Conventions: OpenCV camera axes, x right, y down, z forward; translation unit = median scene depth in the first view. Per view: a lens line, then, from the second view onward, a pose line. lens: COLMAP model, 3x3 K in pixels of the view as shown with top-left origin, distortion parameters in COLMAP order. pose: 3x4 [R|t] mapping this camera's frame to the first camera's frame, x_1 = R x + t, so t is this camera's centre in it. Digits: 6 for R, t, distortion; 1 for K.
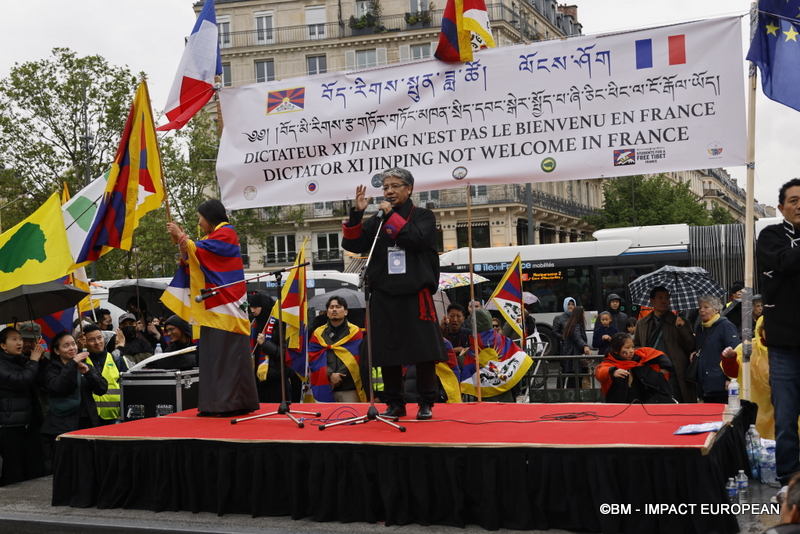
lens RADIAL K [[1069.3, 0, 373.7], [0, 1069.3, 316.9], [0, 0, 1]] dist [-0.018531, -0.043615]
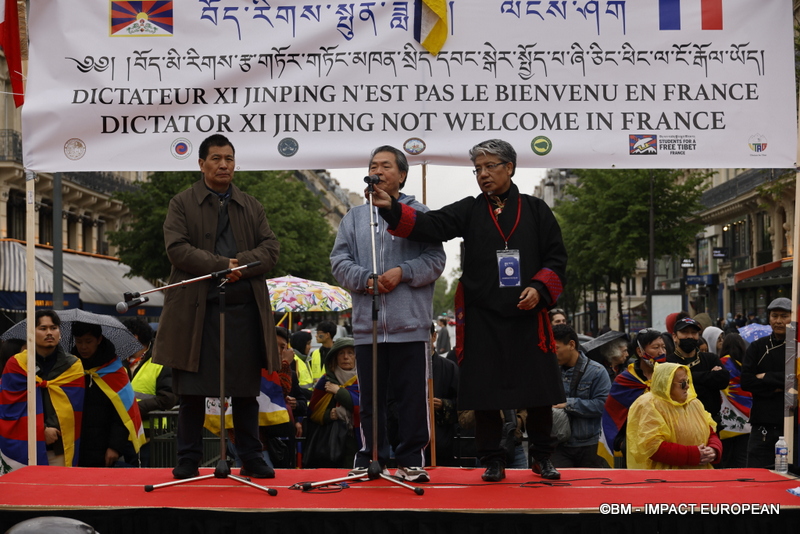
lens RADIAL K [[1823.2, 0, 402.1], [0, 1823.2, 298.4], [0, 0, 1]] dist [-0.116108, 0.006881]
pose [[0.927139, 0.045597, 0.371933, -0.372670], [-0.032255, 0.998596, -0.042019, 0.016331], [-0.373327, 0.026961, 0.927308, -0.111683]]
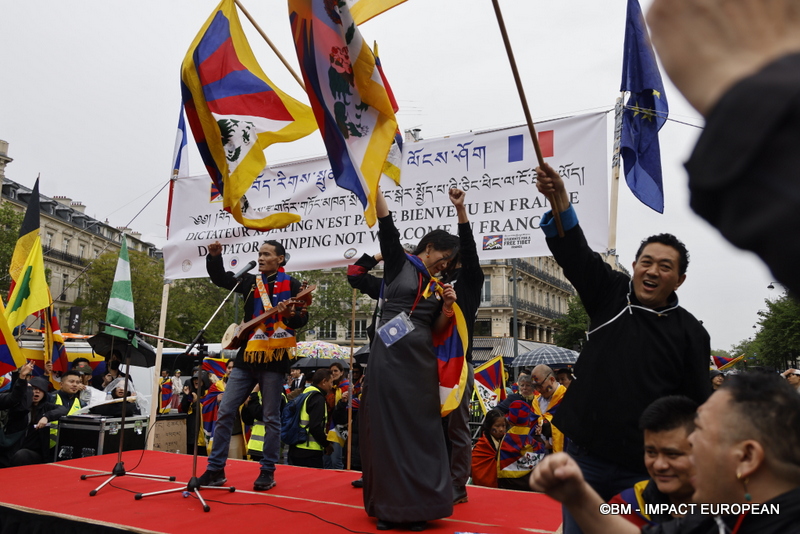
lens RADIAL K [[640.6, 0, 401.8], [0, 640.6, 291.4], [0, 0, 1]] dist [0.070234, -0.162751]
pose [[0.996417, 0.051250, -0.067282, 0.180829], [-0.059489, 0.990143, -0.126798, -0.015216], [0.060120, 0.130346, 0.989644, 0.354309]]
